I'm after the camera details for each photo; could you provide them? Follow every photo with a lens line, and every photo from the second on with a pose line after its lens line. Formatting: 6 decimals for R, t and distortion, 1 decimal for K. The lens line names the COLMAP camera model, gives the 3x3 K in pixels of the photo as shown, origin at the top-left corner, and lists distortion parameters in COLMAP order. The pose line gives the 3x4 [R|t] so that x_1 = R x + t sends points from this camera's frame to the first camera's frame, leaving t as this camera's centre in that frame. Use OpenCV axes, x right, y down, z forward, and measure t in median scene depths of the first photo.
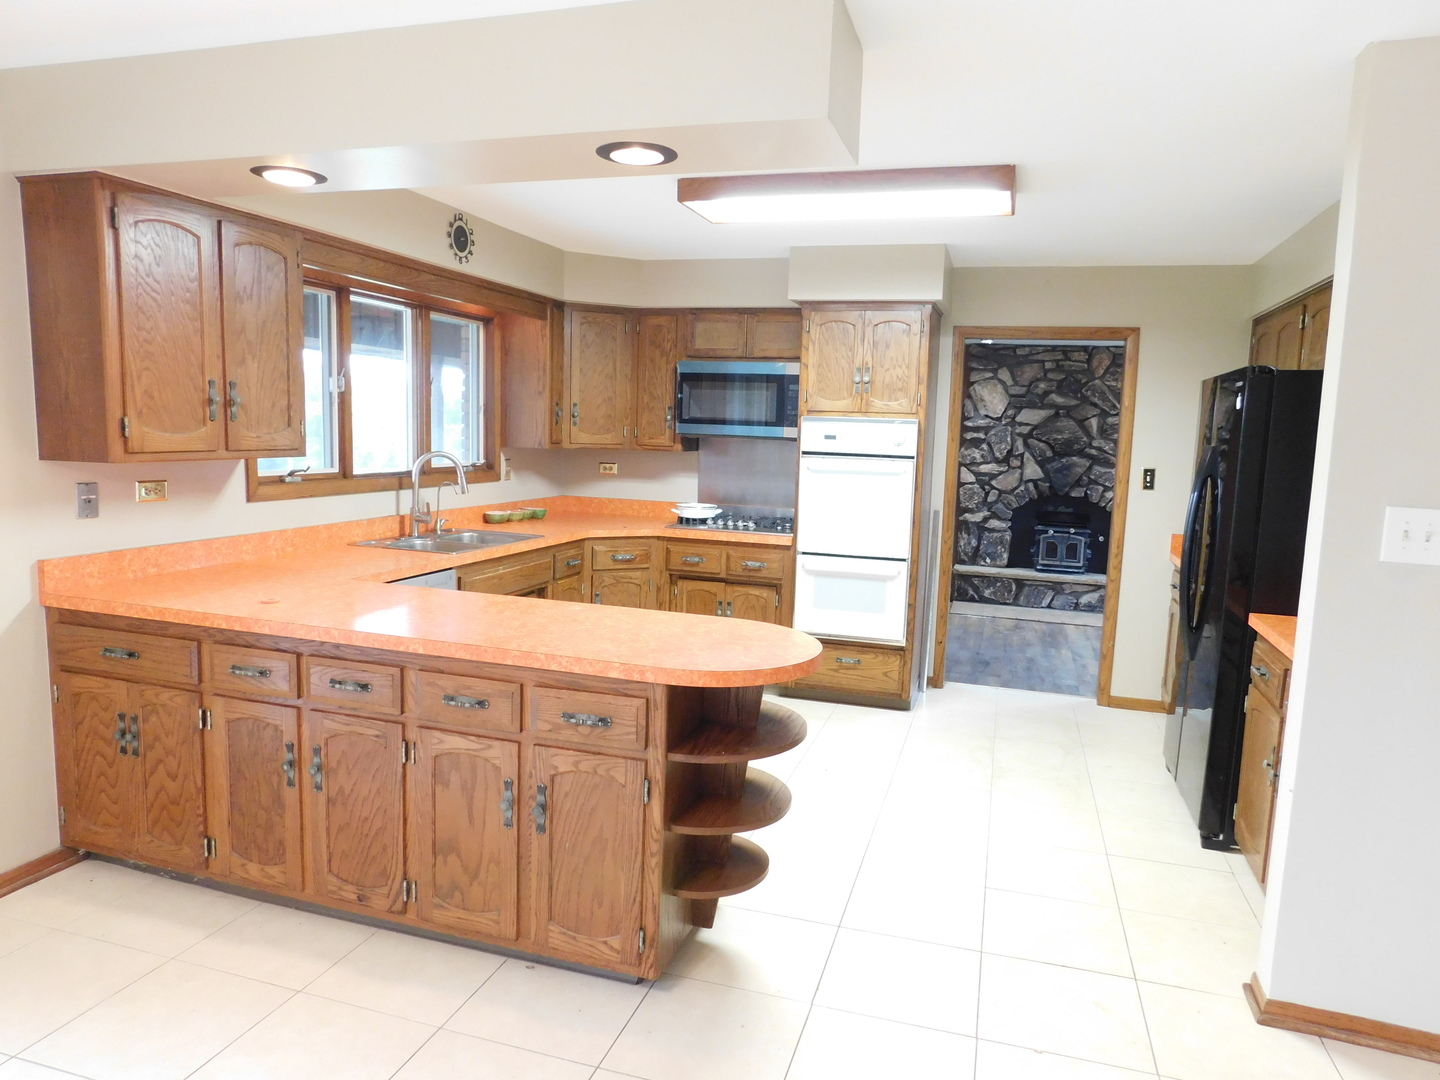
lens RADIAL K [[947.7, 0, 722.0], [0, 947.7, 545.5], [0, 0, 1]] dist [-0.074661, 0.060293]
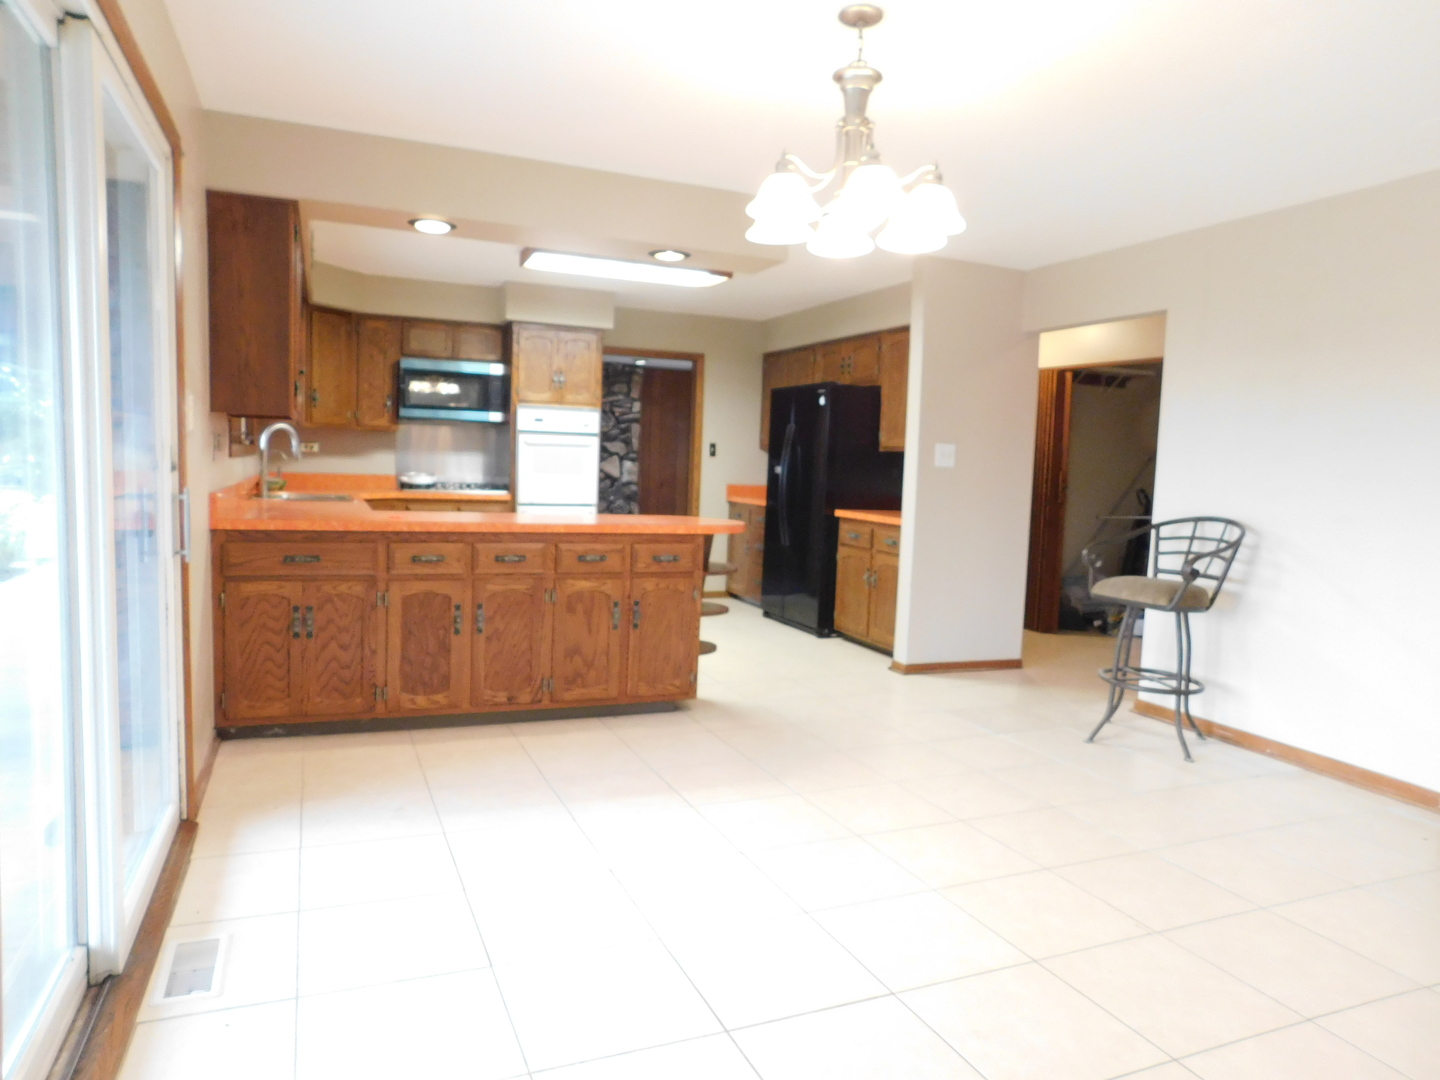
lens RADIAL K [[947.7, 0, 716.4], [0, 947.7, 539.9], [0, 0, 1]] dist [-0.074661, 0.060293]
pose [[0.762362, -0.058886, 0.644466, -0.901224], [0.067330, 0.997664, 0.011511, 0.096571], [-0.643639, 0.034616, 0.764546, -0.343796]]
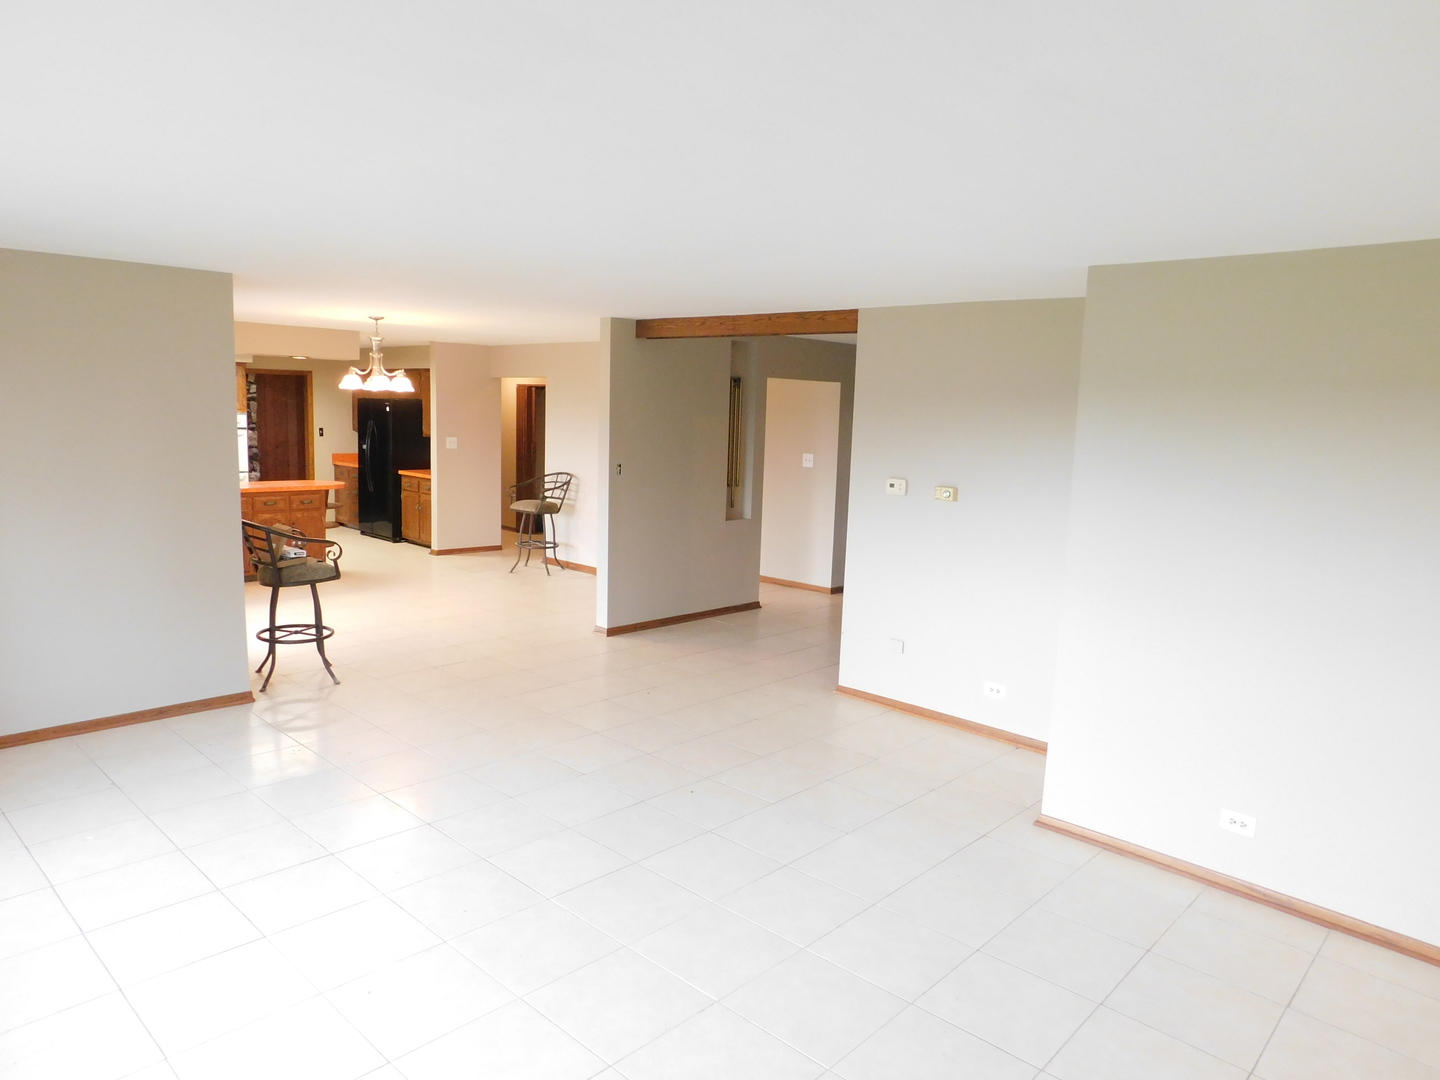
lens RADIAL K [[947.7, 0, 728.7], [0, 947.7, 531.7], [0, 0, 1]] dist [-0.074661, 0.060293]
pose [[0.434802, -0.136866, 0.890064, -2.046143], [0.093409, 0.989906, 0.106588, 0.040897], [-0.895668, 0.036796, 0.443198, -1.639235]]
